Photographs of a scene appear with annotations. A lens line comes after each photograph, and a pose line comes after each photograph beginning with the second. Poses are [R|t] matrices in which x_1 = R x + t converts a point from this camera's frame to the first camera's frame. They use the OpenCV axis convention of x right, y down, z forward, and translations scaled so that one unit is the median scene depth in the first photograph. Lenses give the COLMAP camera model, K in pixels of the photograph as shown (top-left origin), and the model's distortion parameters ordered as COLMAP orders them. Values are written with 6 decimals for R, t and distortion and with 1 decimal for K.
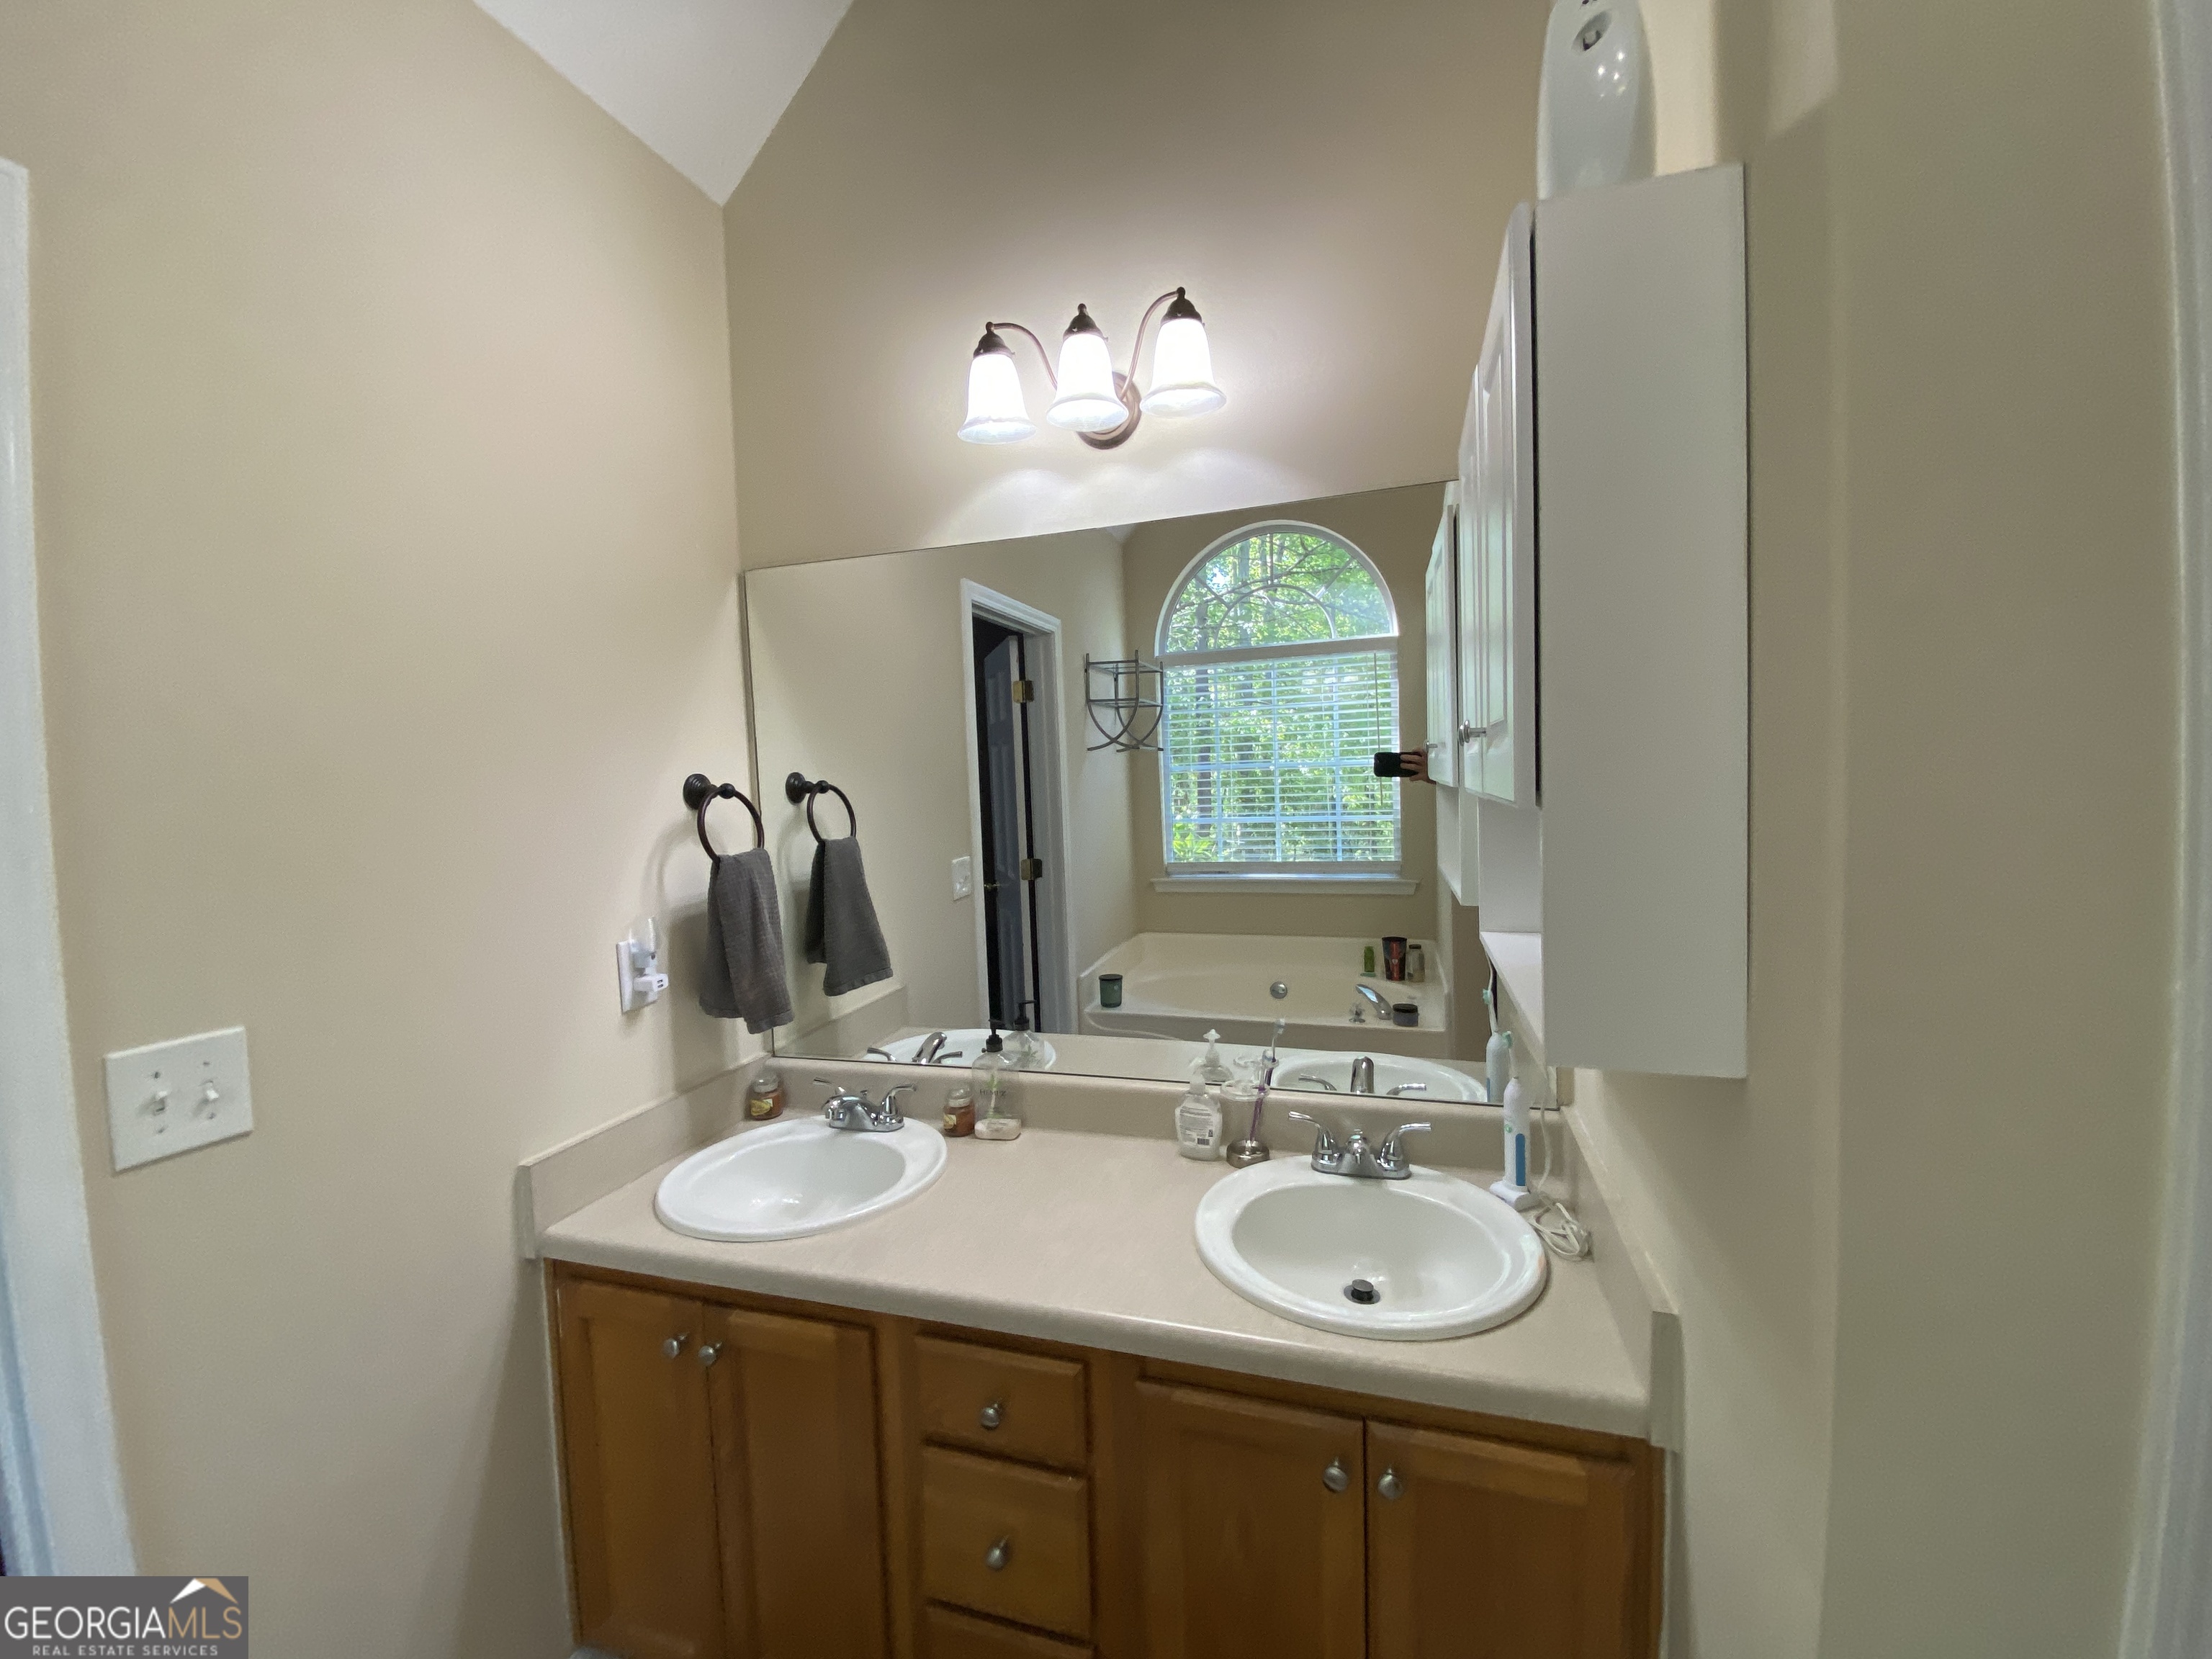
lens RADIAL K [[885.9, 0, 1106.0], [0, 885.9, 829.5], [0, 0, 1]] dist [0.008327, -0.014646]
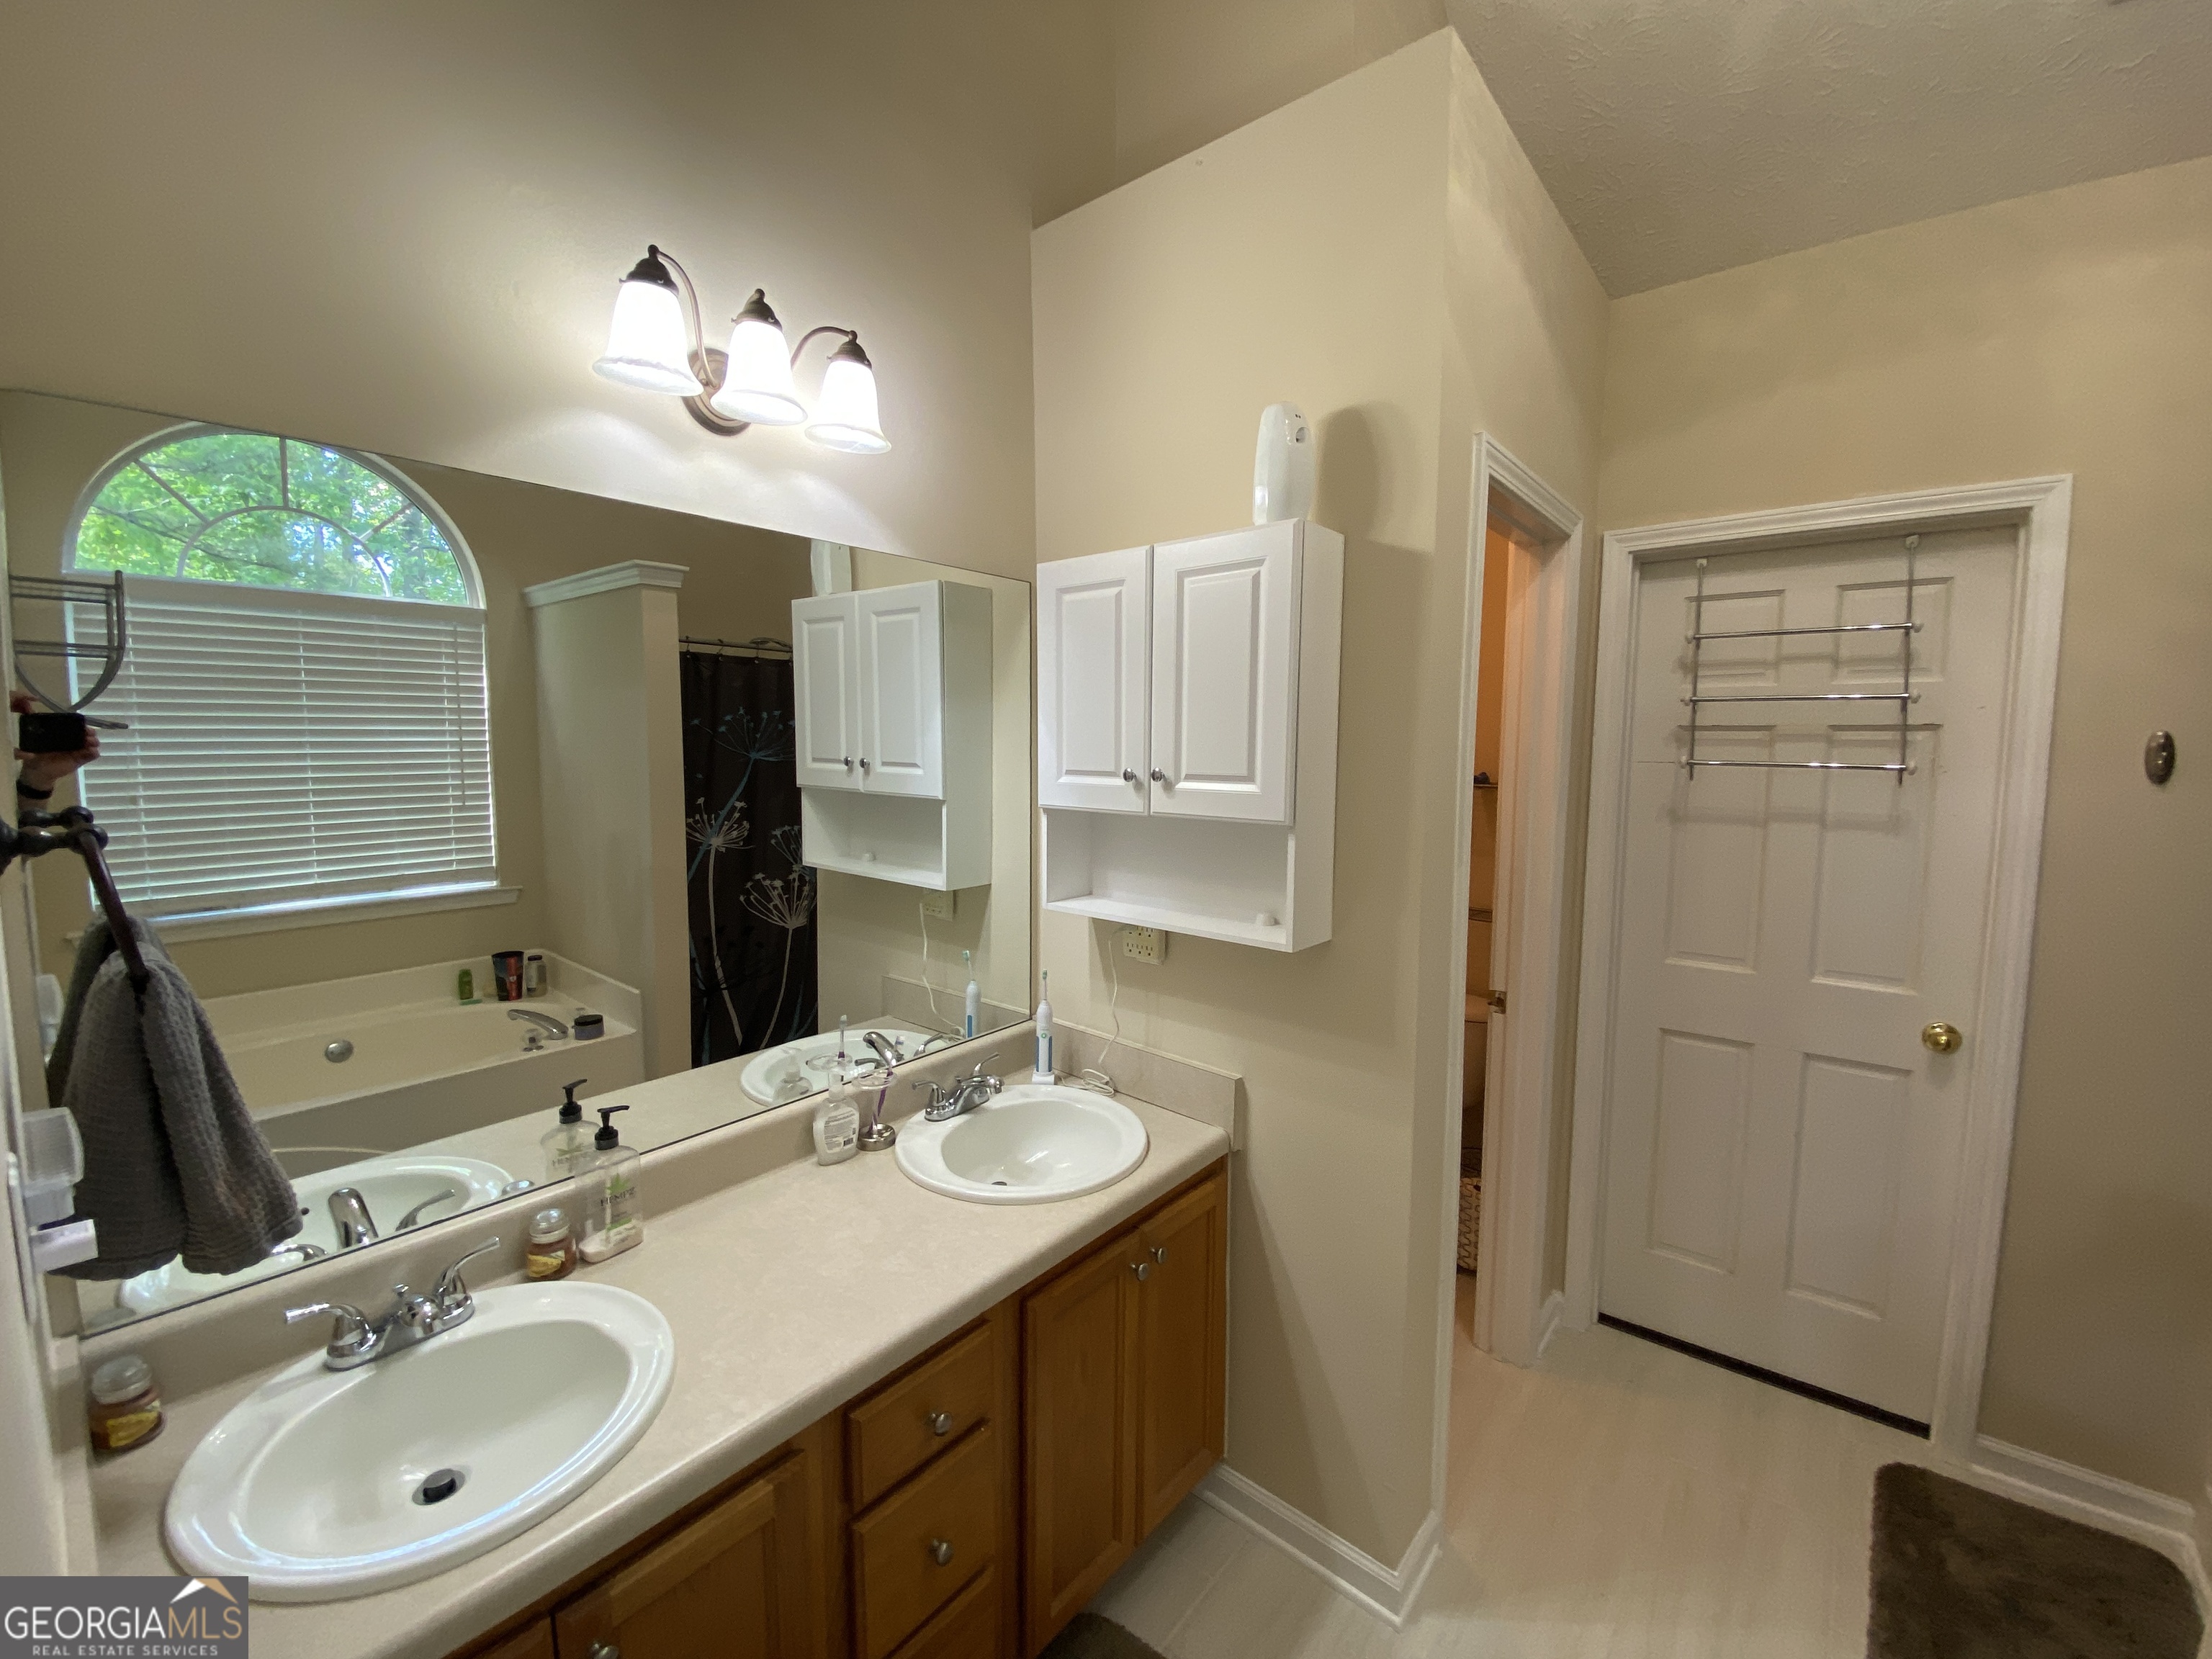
lens RADIAL K [[885.9, 0, 1106.0], [0, 885.9, 829.5], [0, 0, 1]] dist [0.008327, -0.014646]
pose [[0.397857, -0.061163, 0.915407, -0.673268], [0.041338, 0.997957, 0.048712, -0.053032], [-0.916516, 0.018460, 0.399572, 0.274819]]
